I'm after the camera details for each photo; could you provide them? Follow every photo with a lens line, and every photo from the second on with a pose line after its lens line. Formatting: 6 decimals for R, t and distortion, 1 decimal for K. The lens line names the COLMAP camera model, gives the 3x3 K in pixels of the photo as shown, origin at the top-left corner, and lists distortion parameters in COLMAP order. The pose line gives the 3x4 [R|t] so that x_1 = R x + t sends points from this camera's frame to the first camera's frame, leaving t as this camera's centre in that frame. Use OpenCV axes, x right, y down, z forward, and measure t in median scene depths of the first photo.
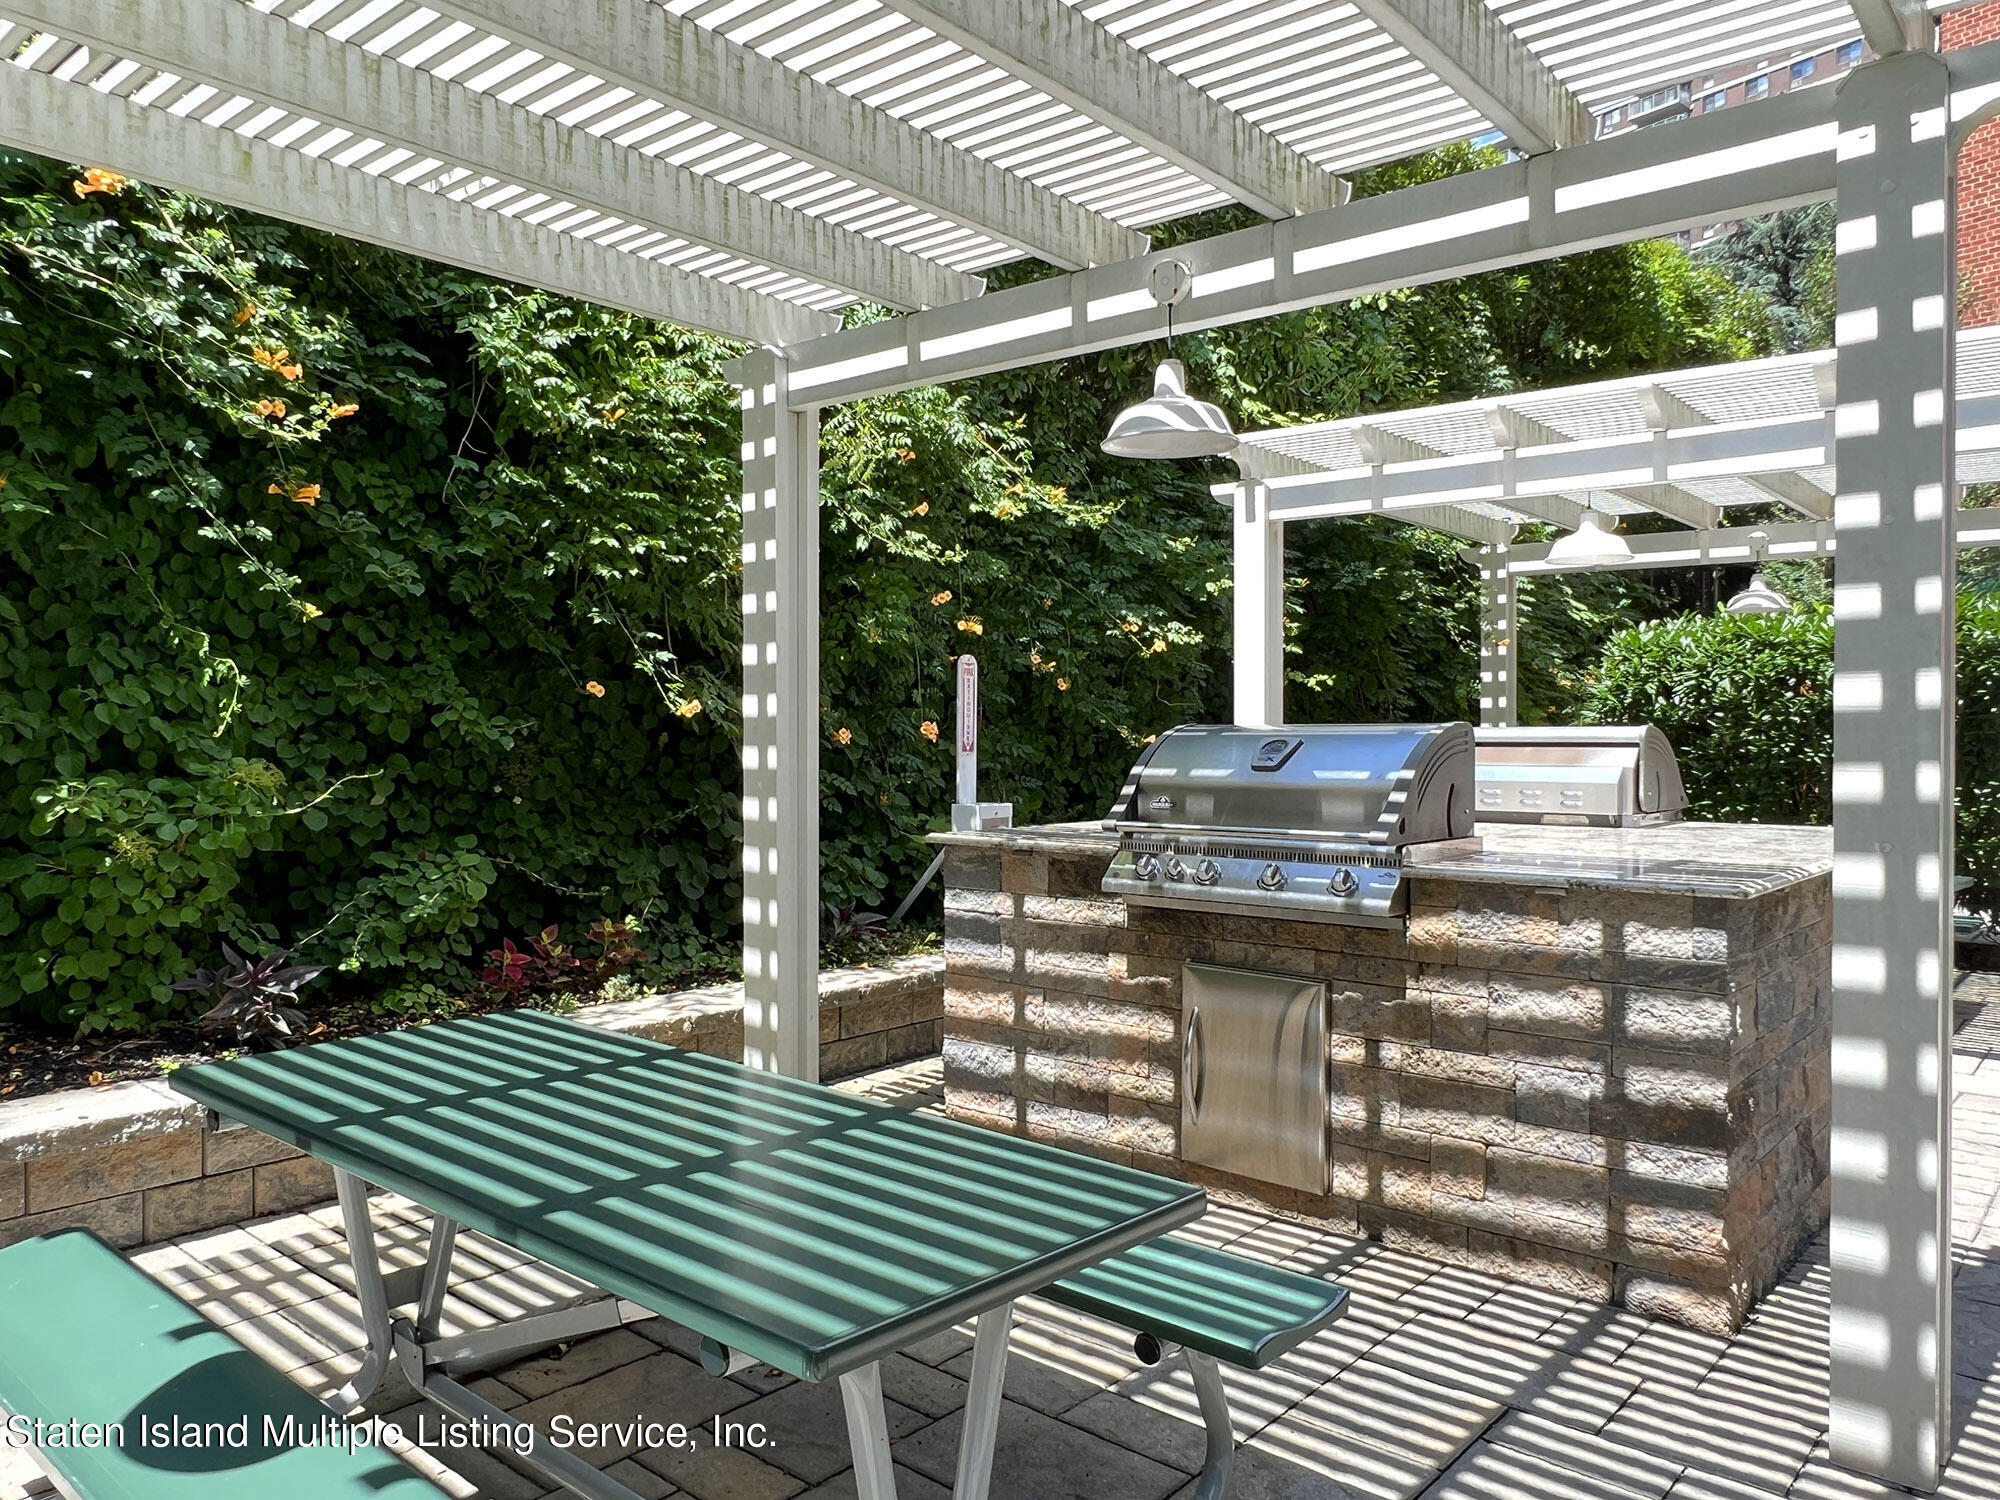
lens RADIAL K [[1186.7, 0, 996.8], [0, 1186.7, 735.9], [0, 0, 1]] dist [-0.004353, -0.000131]
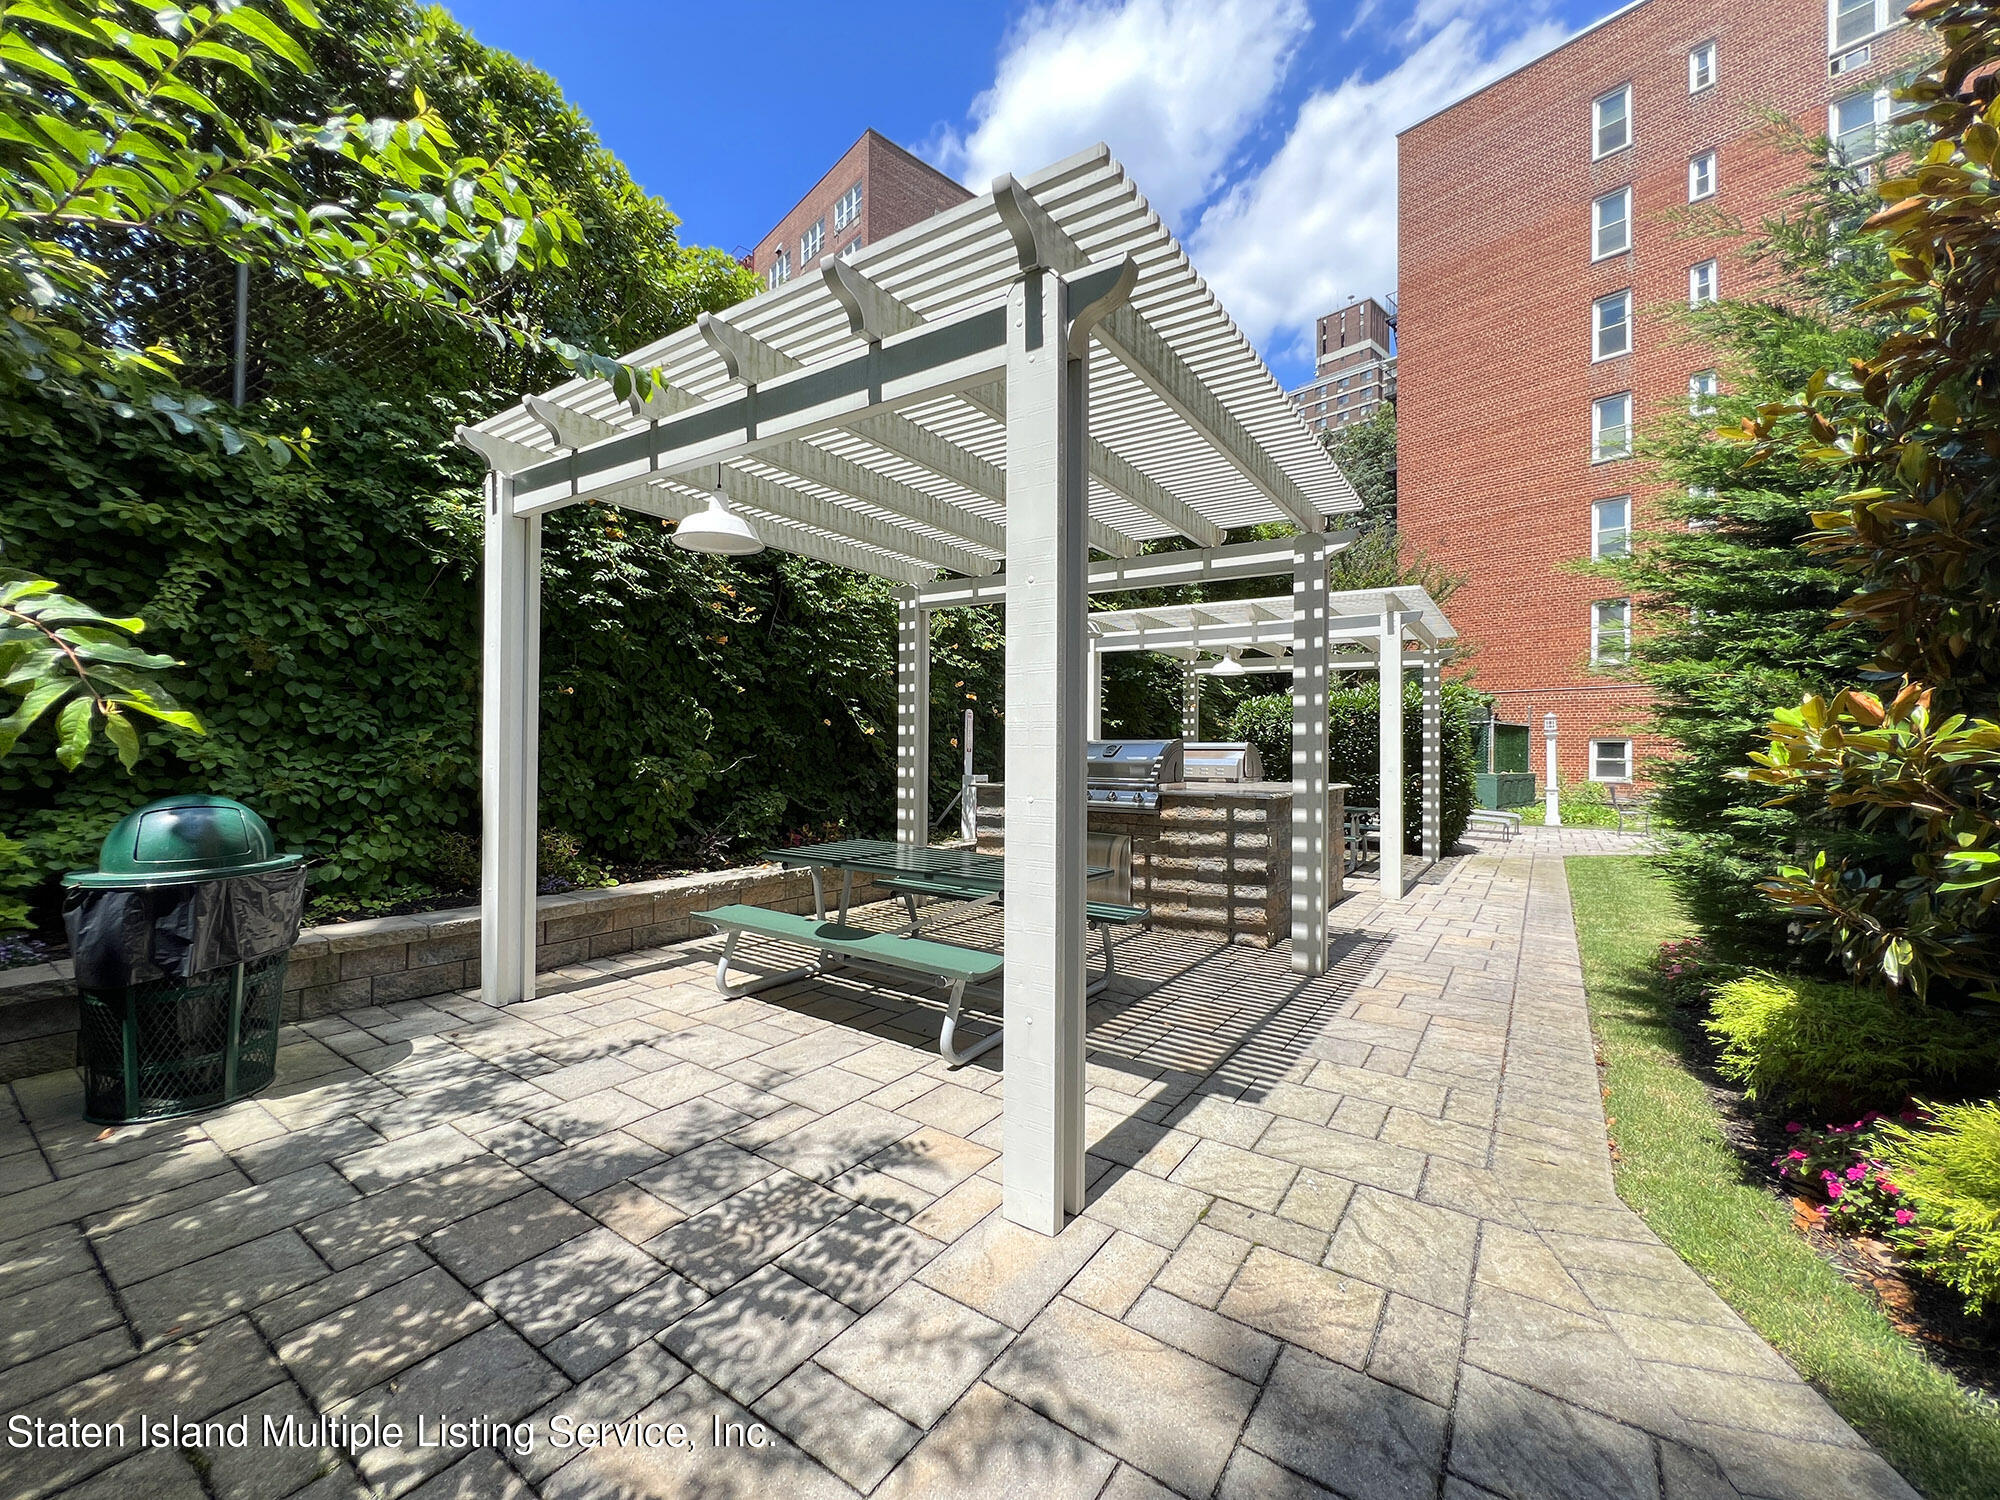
lens RADIAL K [[806.1, 0, 989.2], [0, 806.1, 747.4], [0, 0, 1]] dist [-0.003804, -0.000191]
pose [[0.987371, 0.007487, 0.158247, -0.322611], [-0.005790, 0.999921, -0.011181, 0.030466], [-0.158318, 0.010123, 0.987336, -0.736188]]
